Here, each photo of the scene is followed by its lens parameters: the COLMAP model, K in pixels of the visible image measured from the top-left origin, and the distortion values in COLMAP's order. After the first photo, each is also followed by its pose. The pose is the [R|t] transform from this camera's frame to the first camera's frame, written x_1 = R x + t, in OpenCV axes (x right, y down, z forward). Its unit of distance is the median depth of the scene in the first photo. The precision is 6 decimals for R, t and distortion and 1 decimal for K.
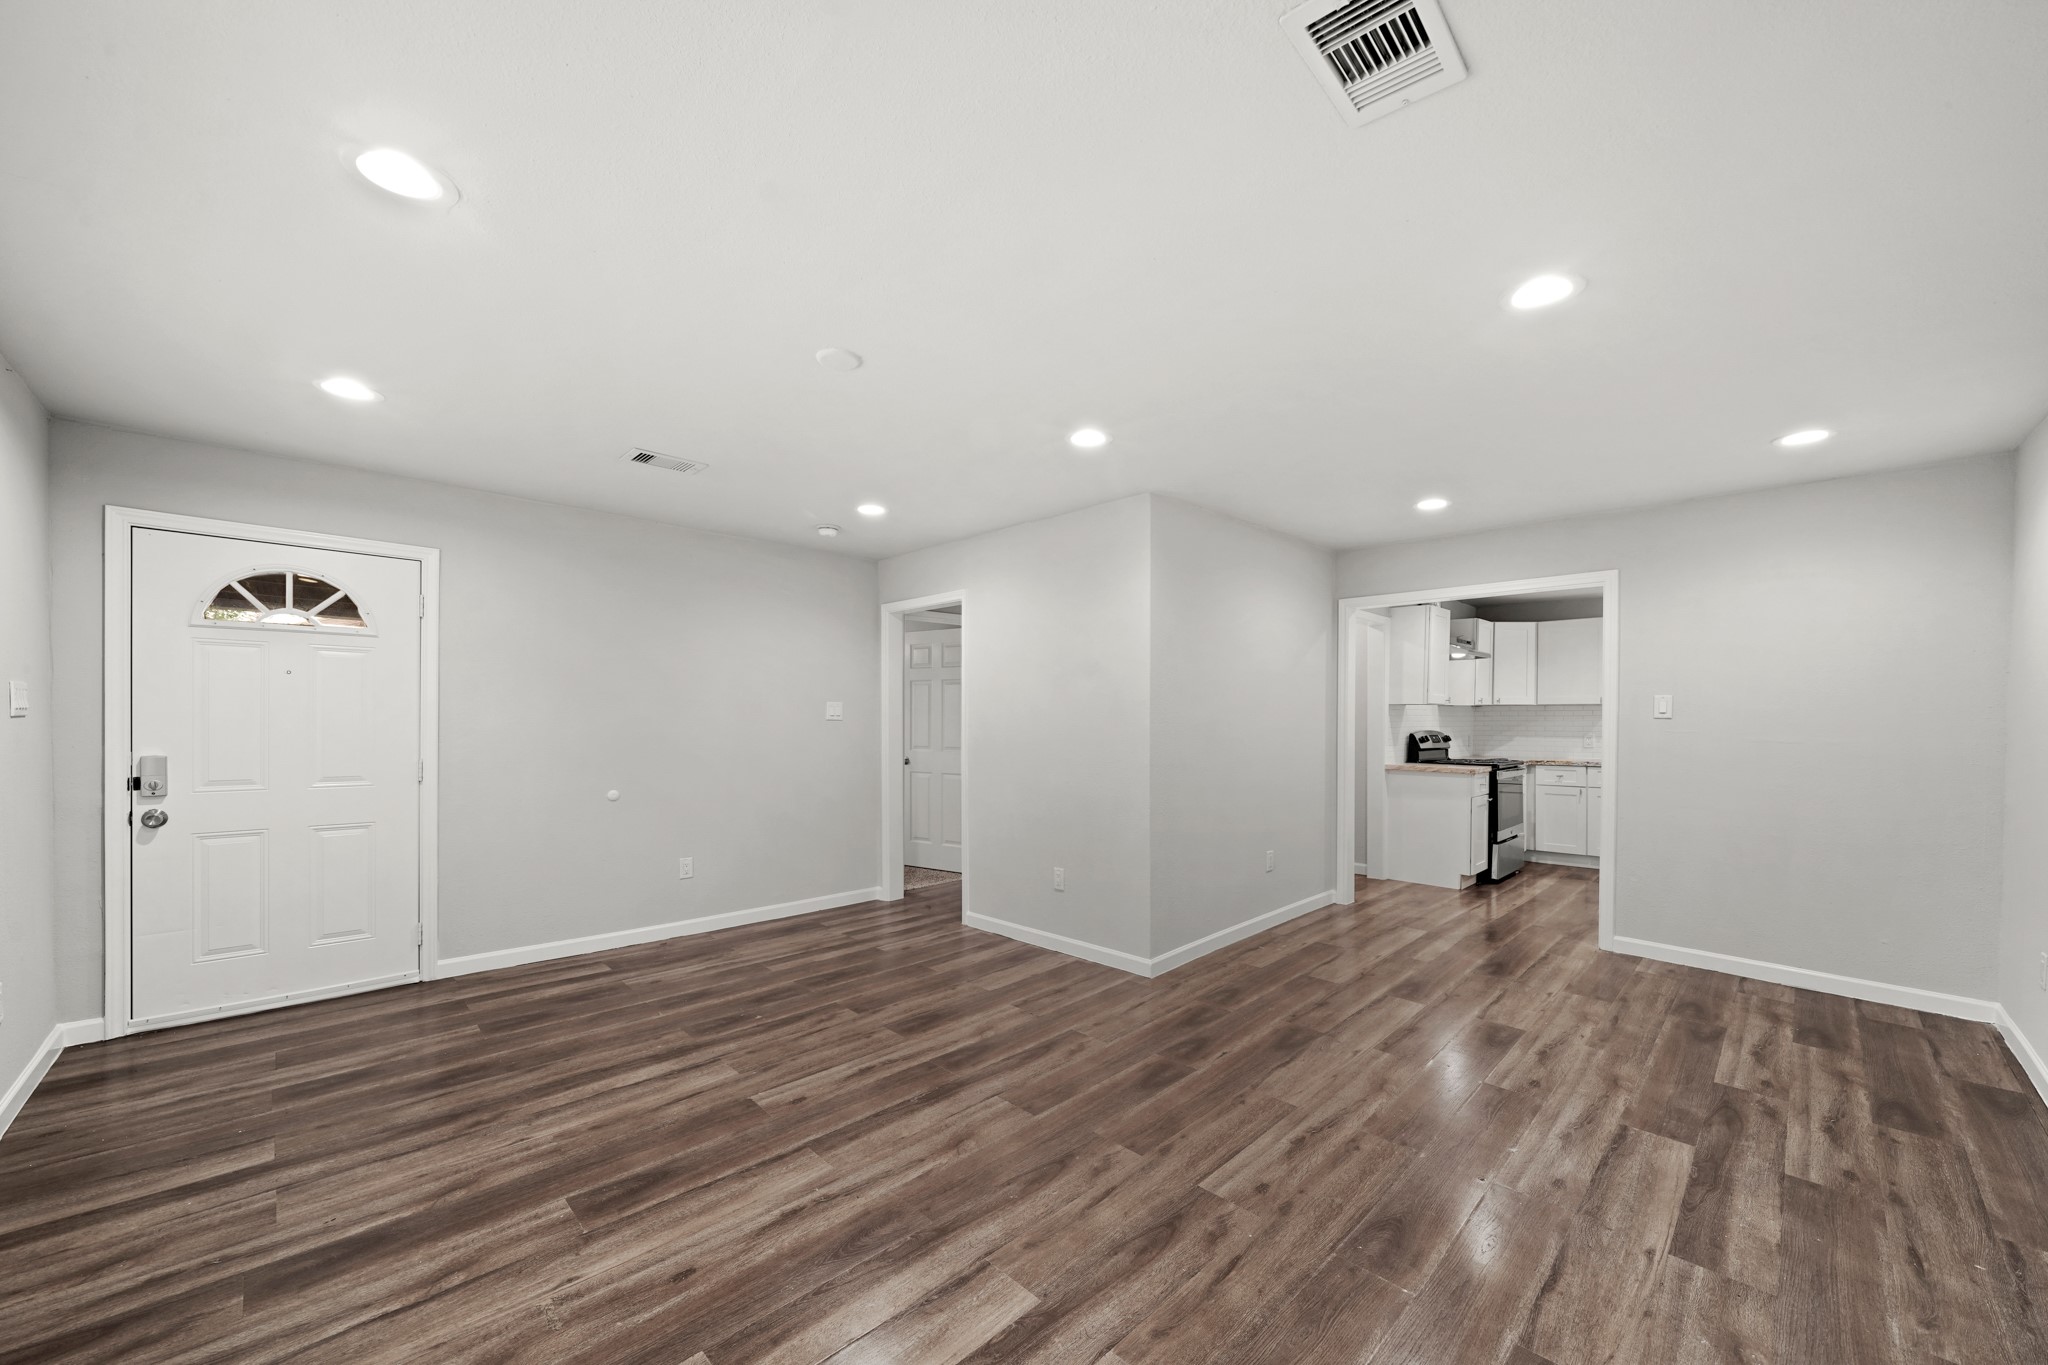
lens RADIAL K [[754.4, 0, 1028.6], [0, 754.4, 733.1], [0, 0, 1]] dist [-0.001031, 0.000061]
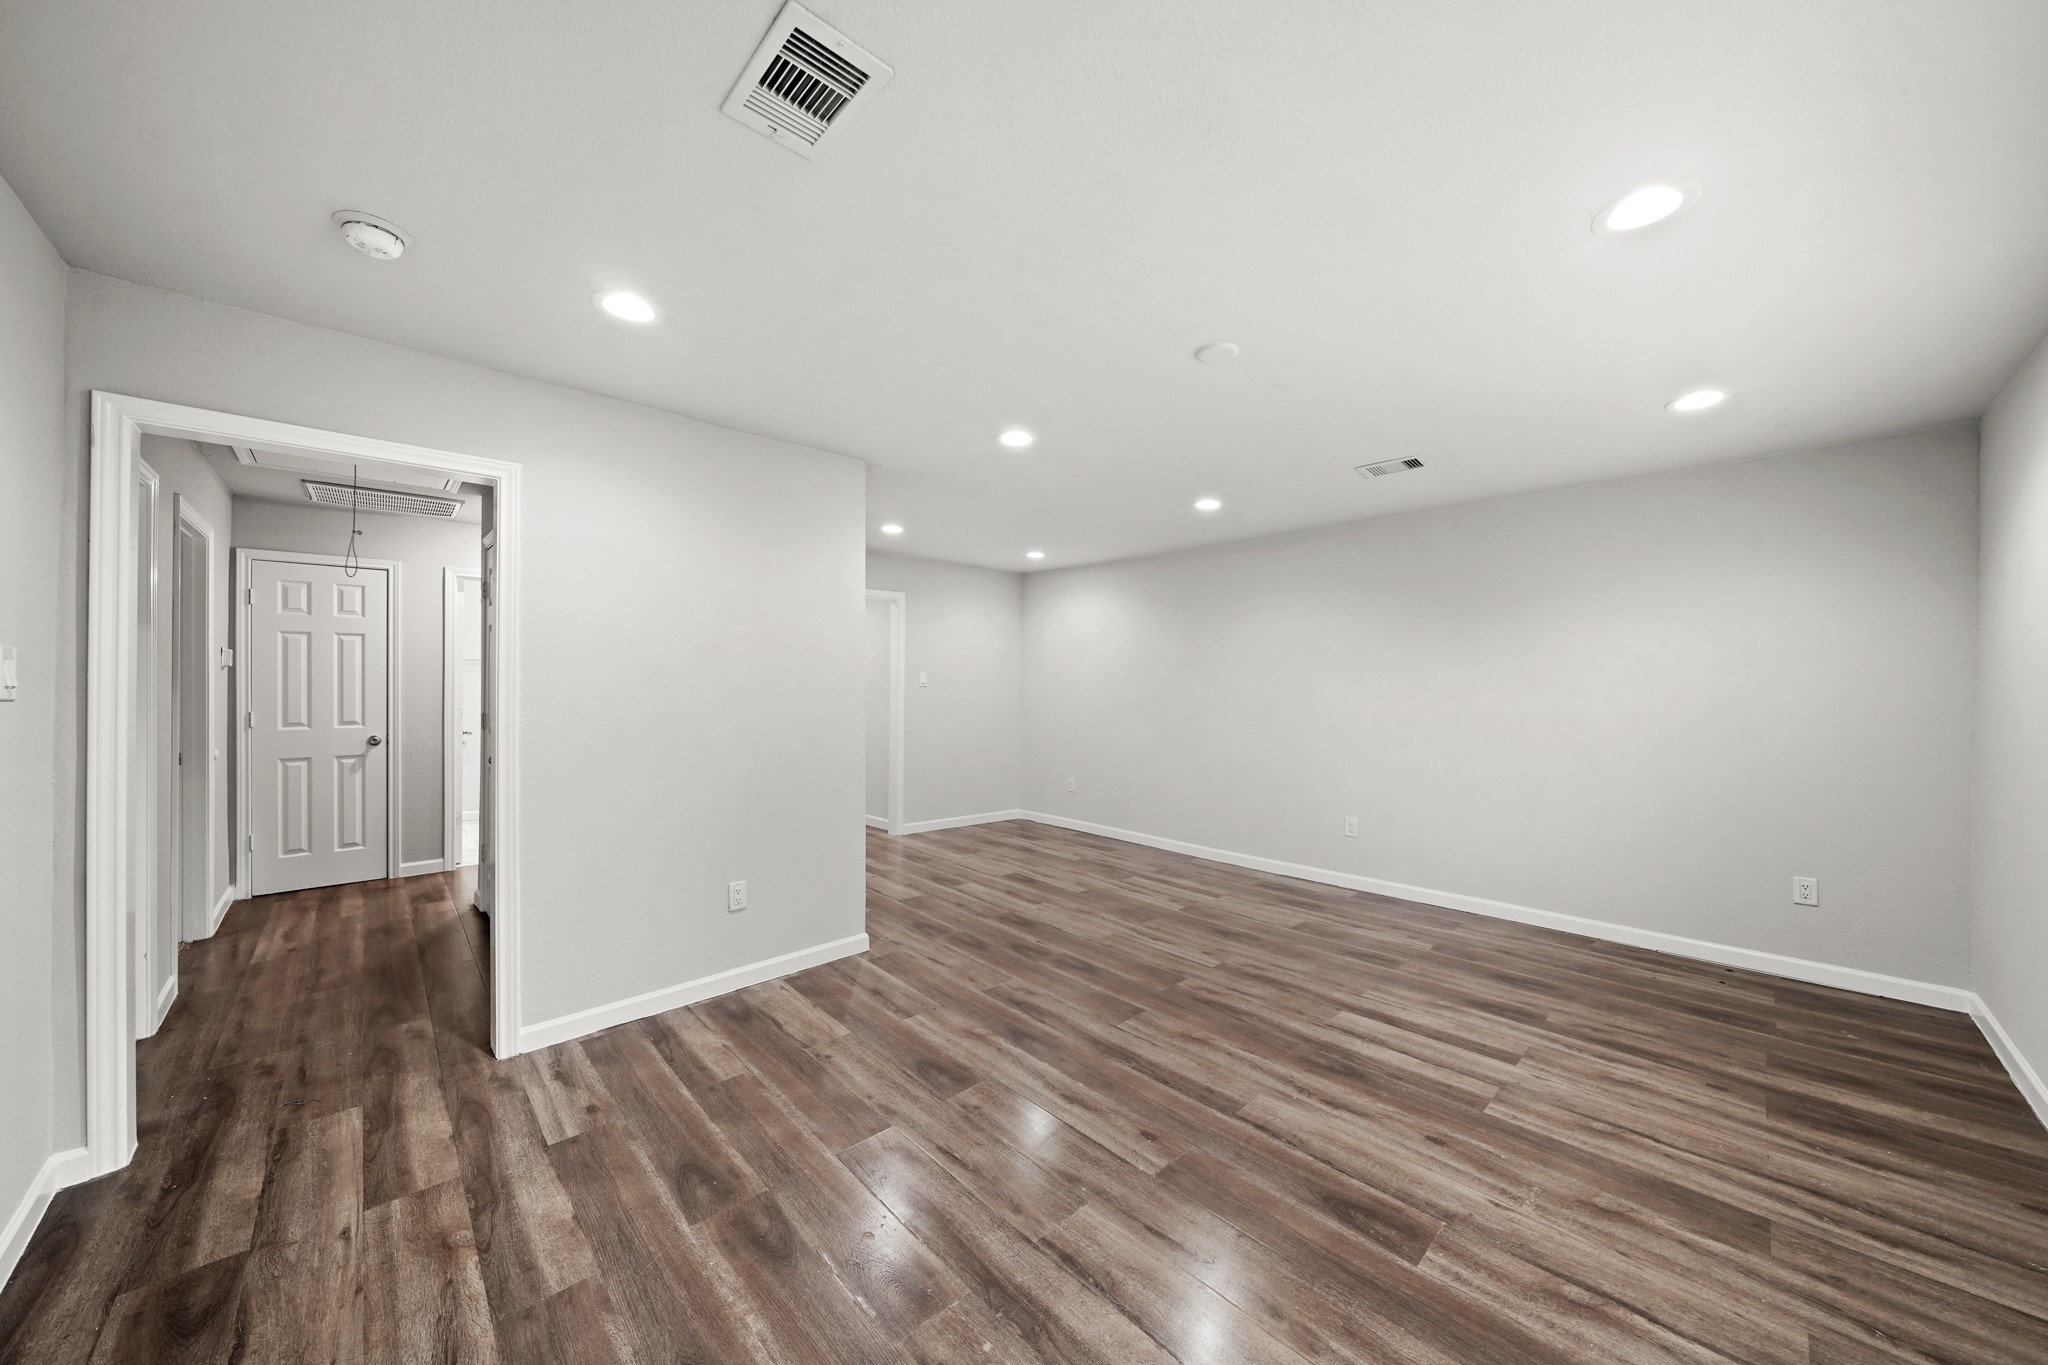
lens RADIAL K [[714.0, 0, 1025.5], [0, 714.0, 688.5], [0, 0, 1]] dist [-0.002559, -0.000123]
pose [[0.026180, -0.005532, 0.999642, -1.441115], [0.015983, 0.999859, 0.005115, -0.039363], [-0.999529, 0.015843, 0.026265, 1.429540]]
